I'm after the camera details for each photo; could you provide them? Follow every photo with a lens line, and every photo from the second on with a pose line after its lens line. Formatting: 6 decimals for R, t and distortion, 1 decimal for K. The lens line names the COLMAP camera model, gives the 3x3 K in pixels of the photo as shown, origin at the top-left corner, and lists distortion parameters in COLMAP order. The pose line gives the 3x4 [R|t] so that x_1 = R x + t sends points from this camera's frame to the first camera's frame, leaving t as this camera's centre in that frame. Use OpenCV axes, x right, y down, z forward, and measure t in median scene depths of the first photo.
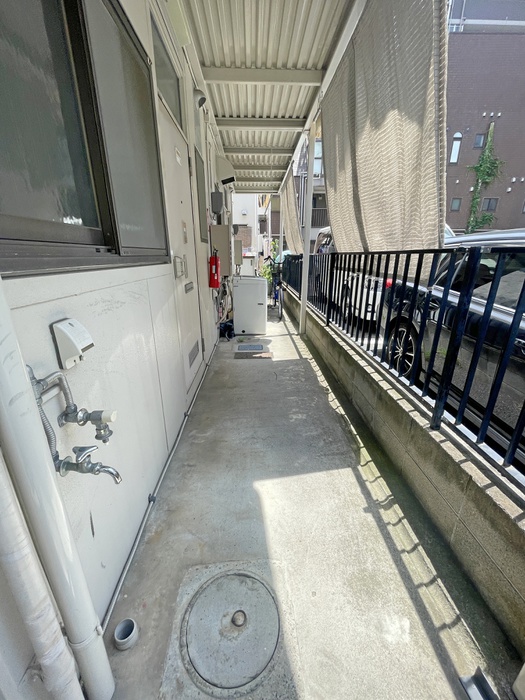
lens RADIAL K [[280.8, 0, 263.2], [0, 280.8, 349.9], [0, 0, 1]] dist [-0.003906, -0.000385]
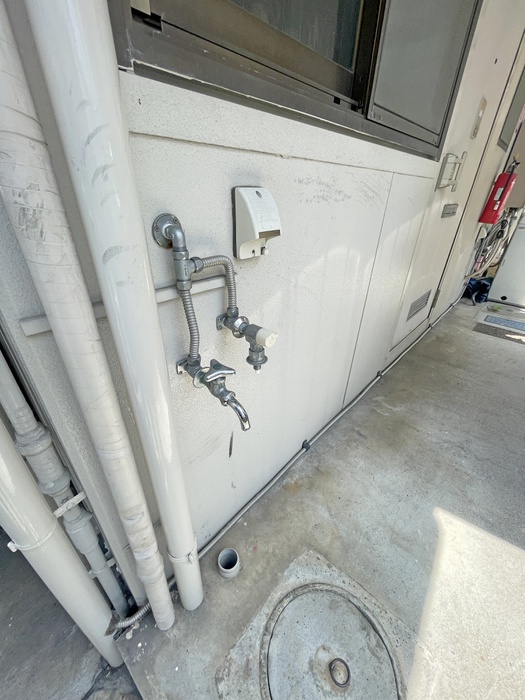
lens RADIAL K [[280.8, 0, 263.1], [0, 280.8, 349.6], [0, 0, 1]] dist [-0.003906, -0.000385]
pose [[0.702510, 0.367473, -0.609462, -0.078441], [-0.249733, 0.929209, 0.272404, 0.050244], [0.666418, -0.039164, 0.744549, 0.321865]]
